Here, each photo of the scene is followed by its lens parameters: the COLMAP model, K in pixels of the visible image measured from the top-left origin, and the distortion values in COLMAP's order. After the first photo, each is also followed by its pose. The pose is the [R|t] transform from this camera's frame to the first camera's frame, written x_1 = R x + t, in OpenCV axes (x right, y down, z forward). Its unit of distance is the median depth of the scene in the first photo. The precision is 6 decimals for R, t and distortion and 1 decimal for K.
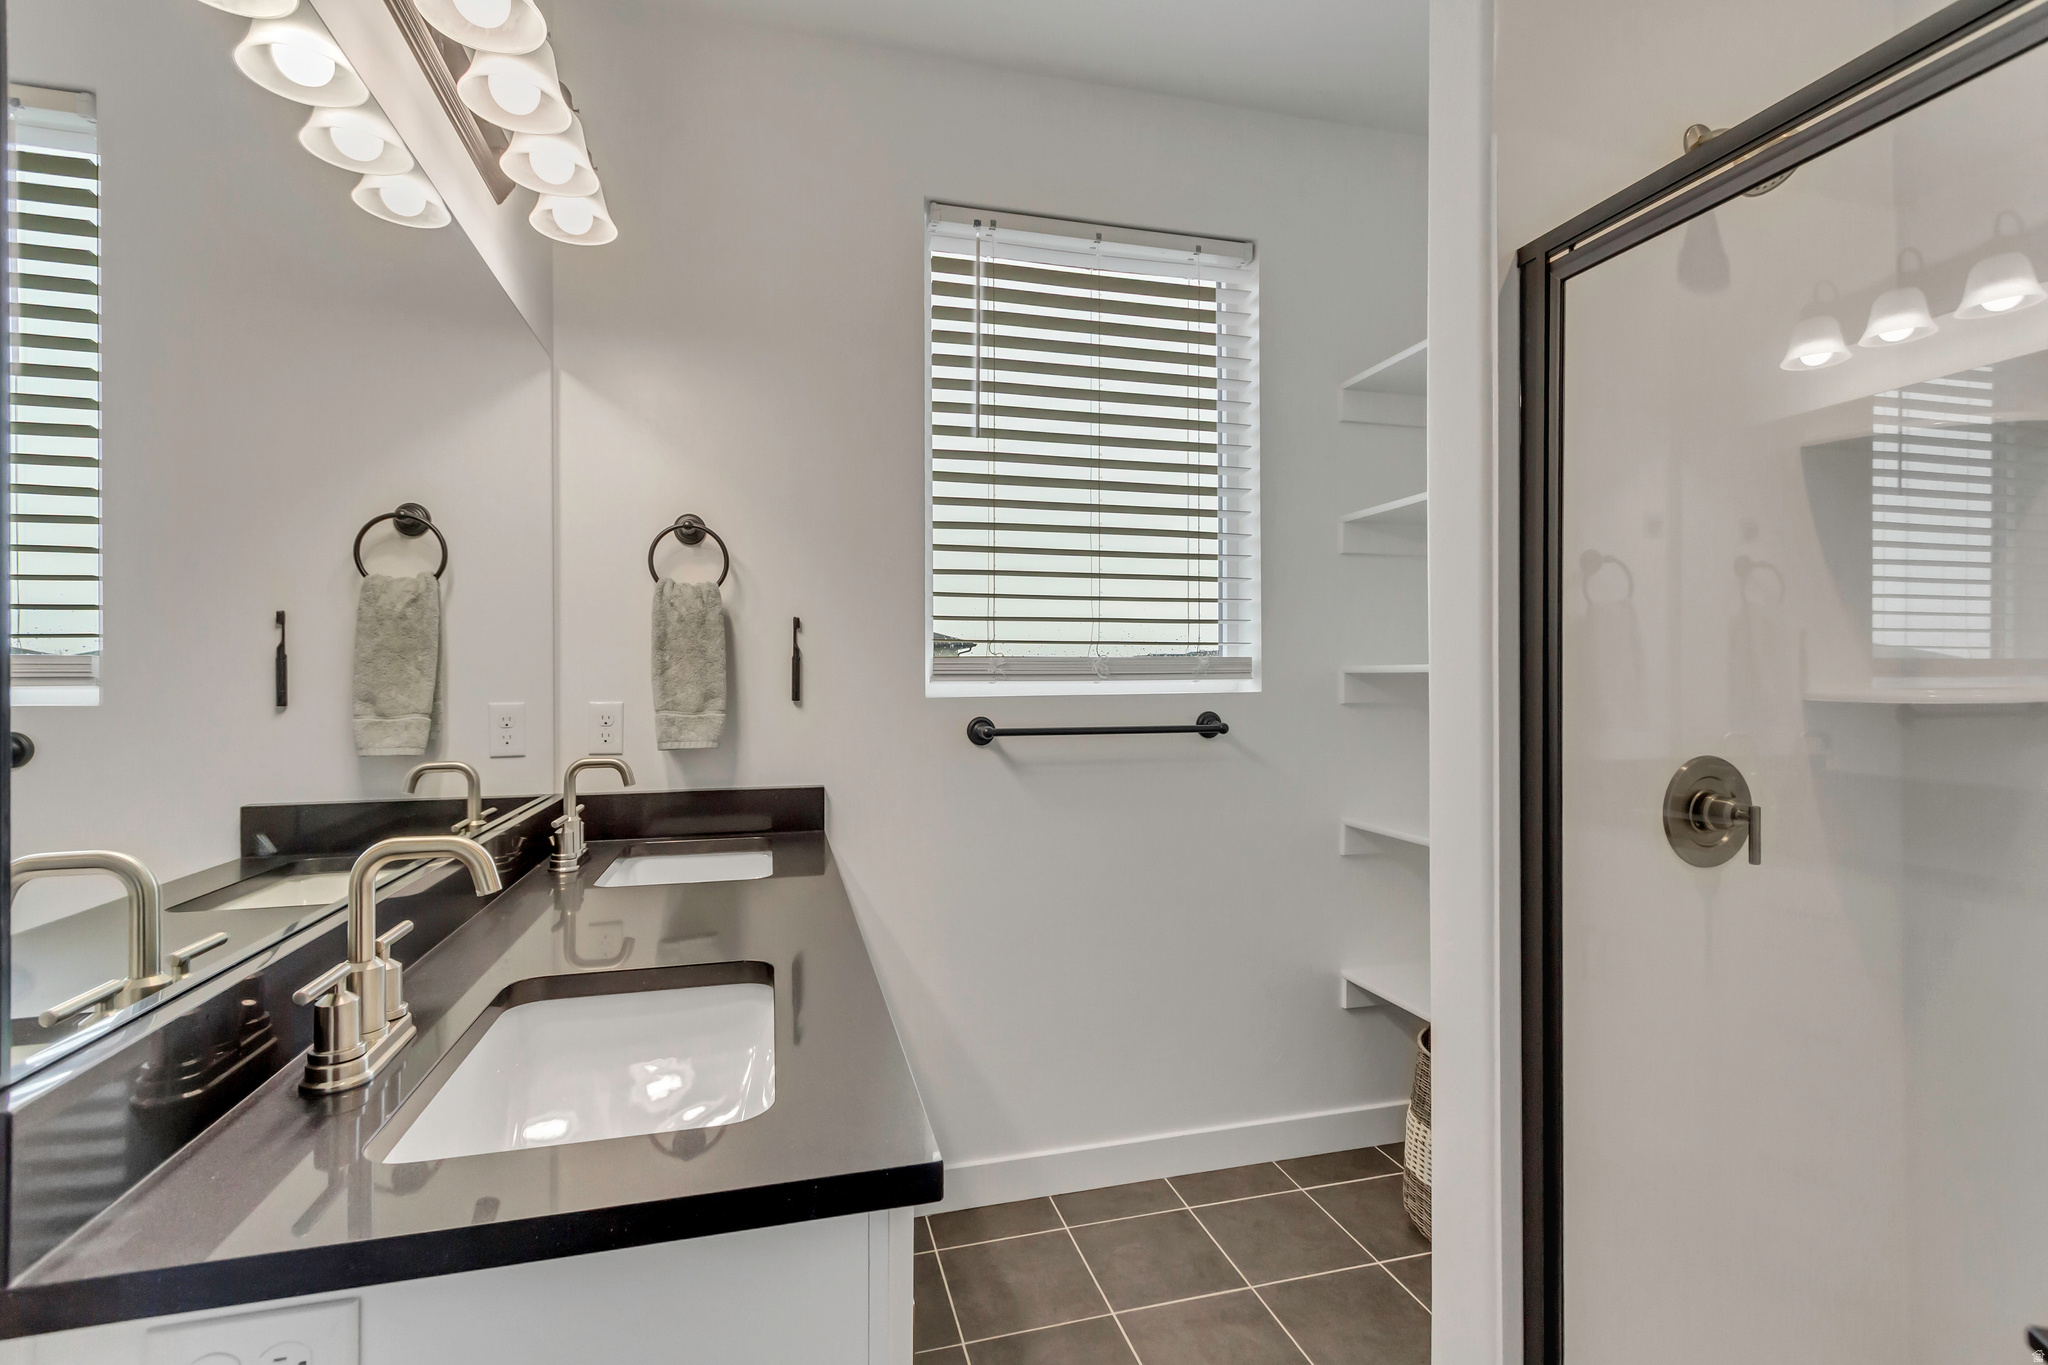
lens RADIAL K [[945.2, 0, 1028.2], [0, 945.2, 676.1], [0, 0, 1]] dist [0.012483, -0.003415]
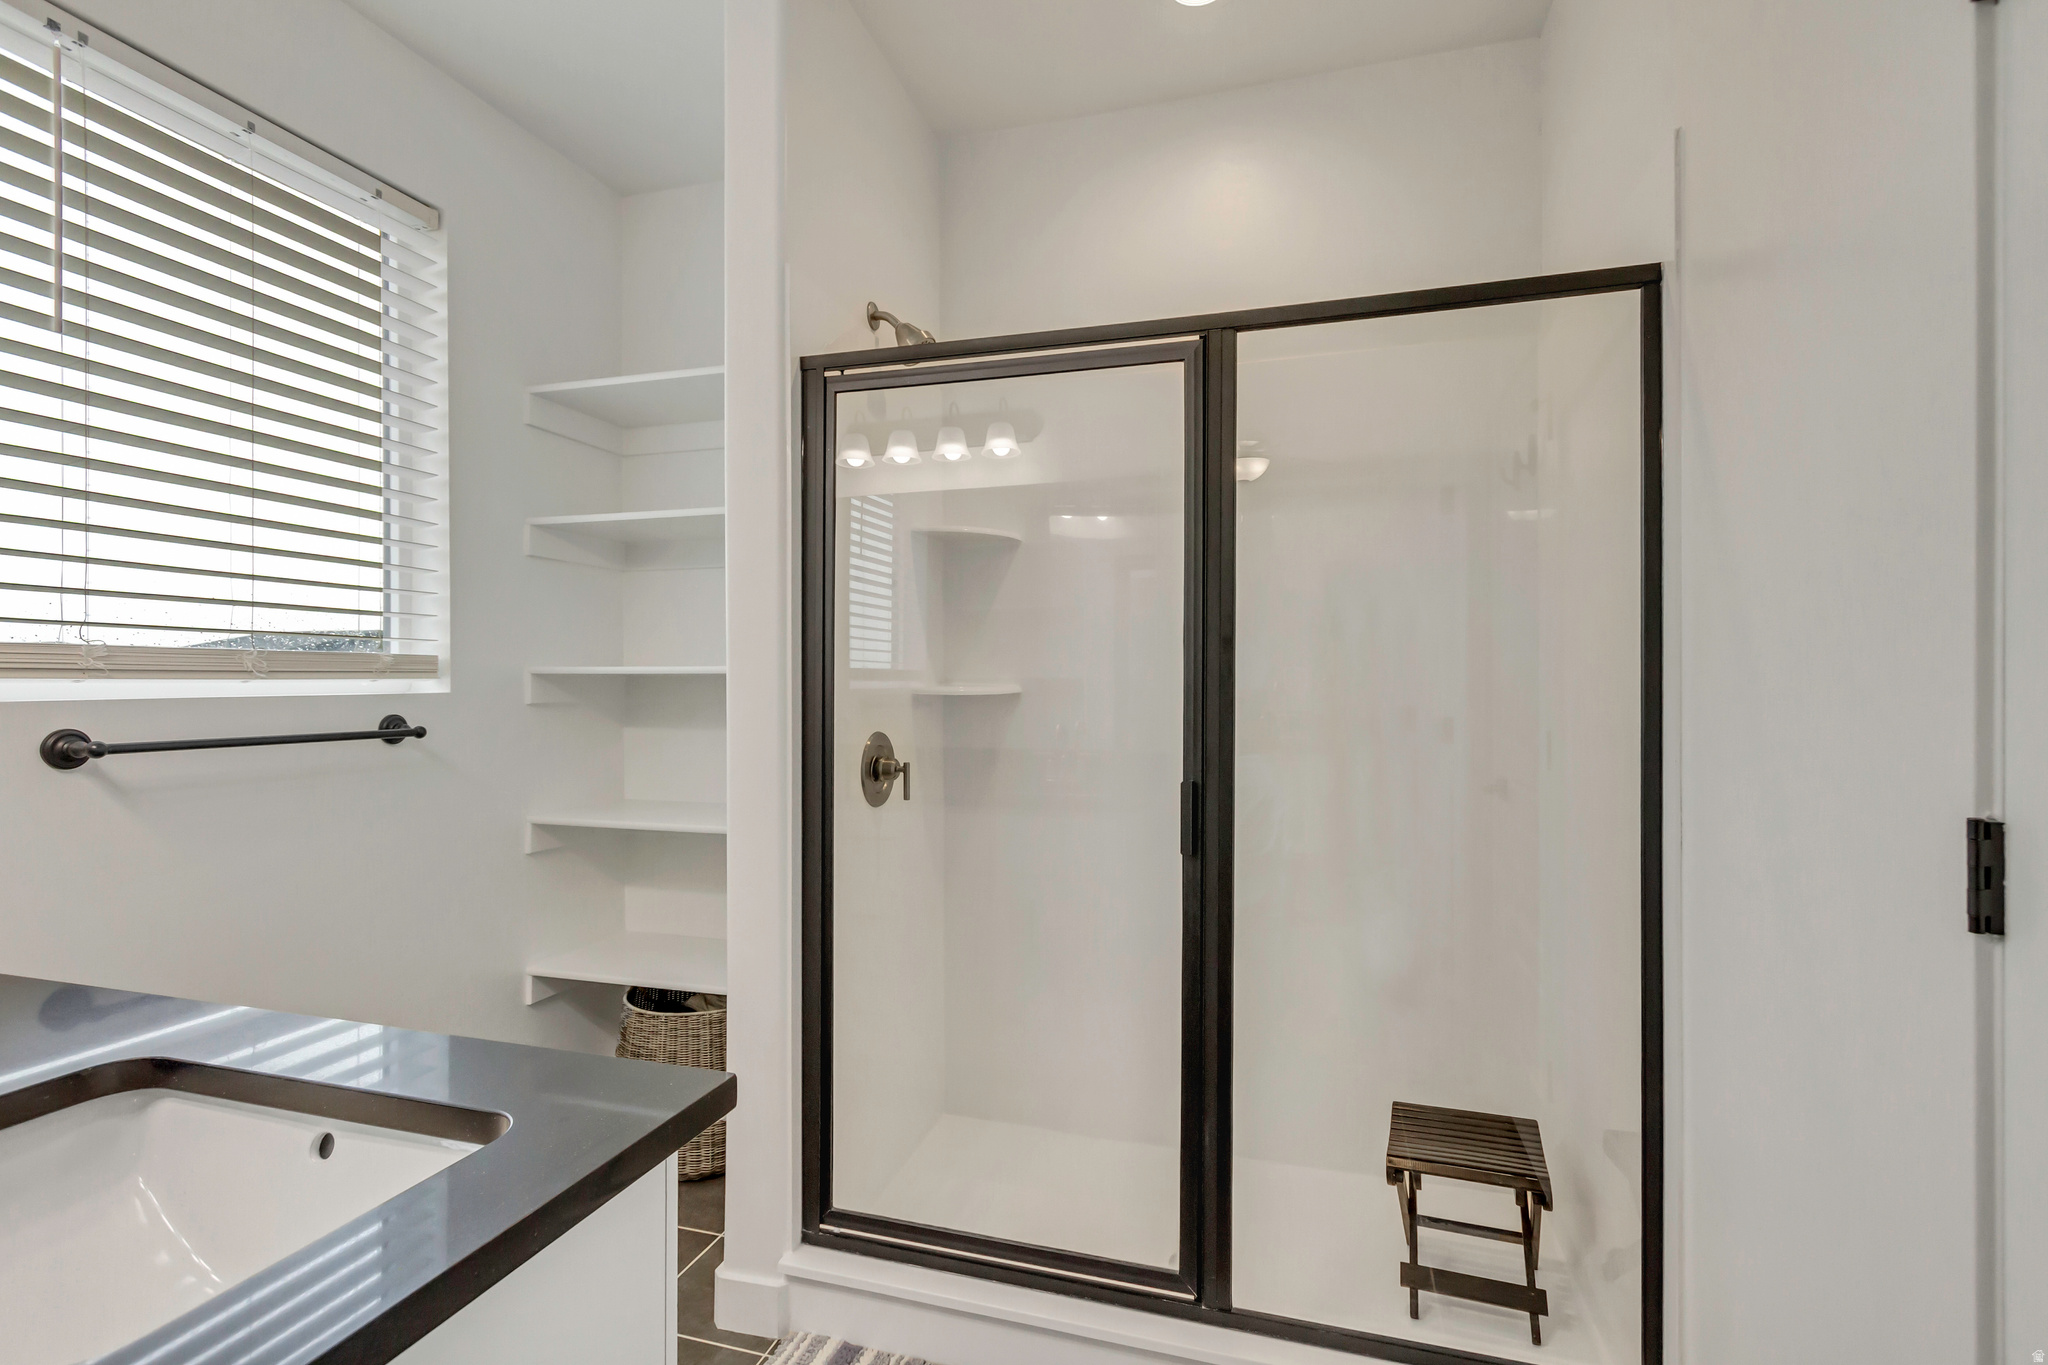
lens RADIAL K [[945.2, 0, 1025.5], [0, 945.2, 681.1], [0, 0, 1]] dist [0.012483, -0.003415]
pose [[0.537699, 0.005935, 0.843116, -0.247666], [-0.006836, 0.999973, -0.002680, 0.004018], [-0.843109, -0.004323, 0.537725, 0.010216]]
